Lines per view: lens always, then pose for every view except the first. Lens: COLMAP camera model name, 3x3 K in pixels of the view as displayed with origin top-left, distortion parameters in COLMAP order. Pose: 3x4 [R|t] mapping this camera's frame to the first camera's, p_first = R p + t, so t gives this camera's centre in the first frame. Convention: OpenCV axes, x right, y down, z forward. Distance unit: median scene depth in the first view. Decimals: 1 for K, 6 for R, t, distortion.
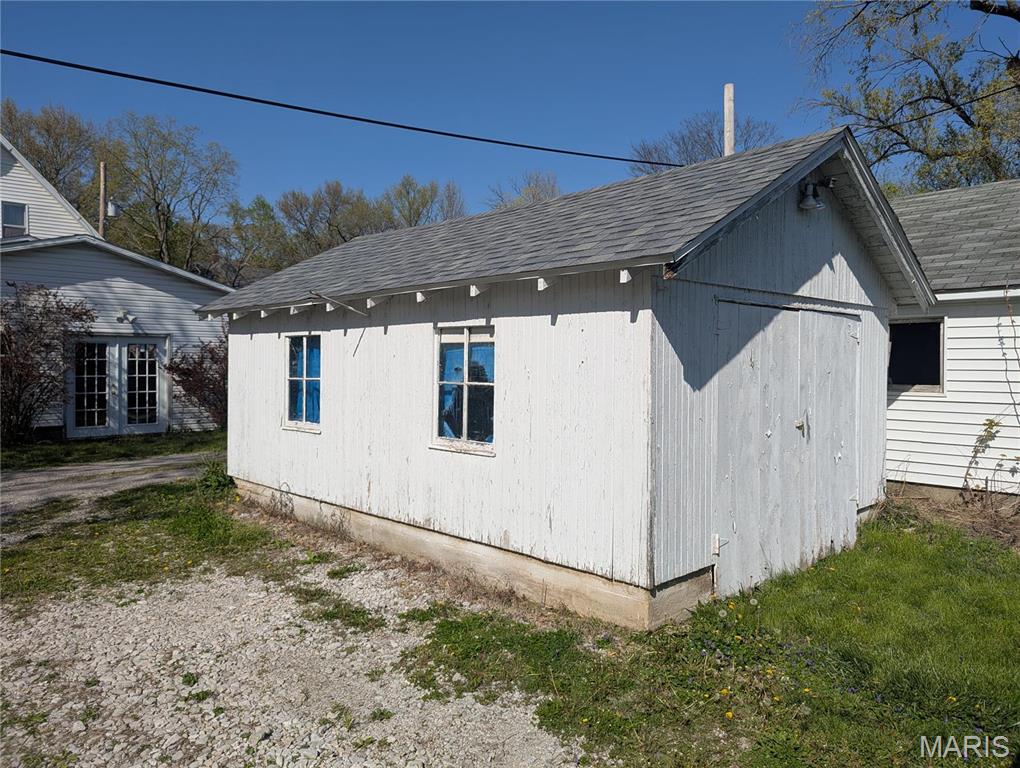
lens RADIAL K [[723.9, 0, 510.0], [0, 723.9, 381.3], [0, 0, 1]] dist [0.070517, -0.054932]
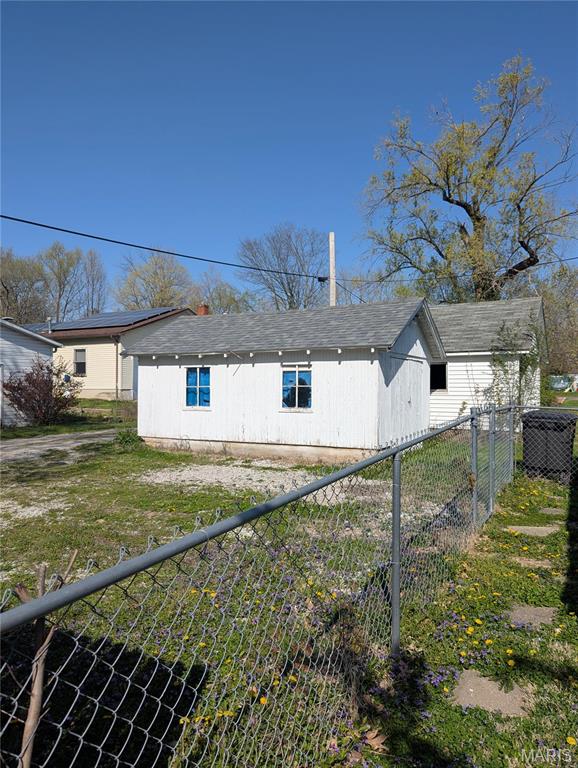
lens RADIAL K [[545.1, 0, 287.5], [0, 545.1, 396.5], [0, 0, 1]] dist [0.070517, -0.054932]
pose [[0.955916, -0.007021, 0.293556, -0.535090], [0.009755, 0.999922, -0.007851, 0.043930], [-0.293478, 0.010369, 0.955910, -0.697904]]
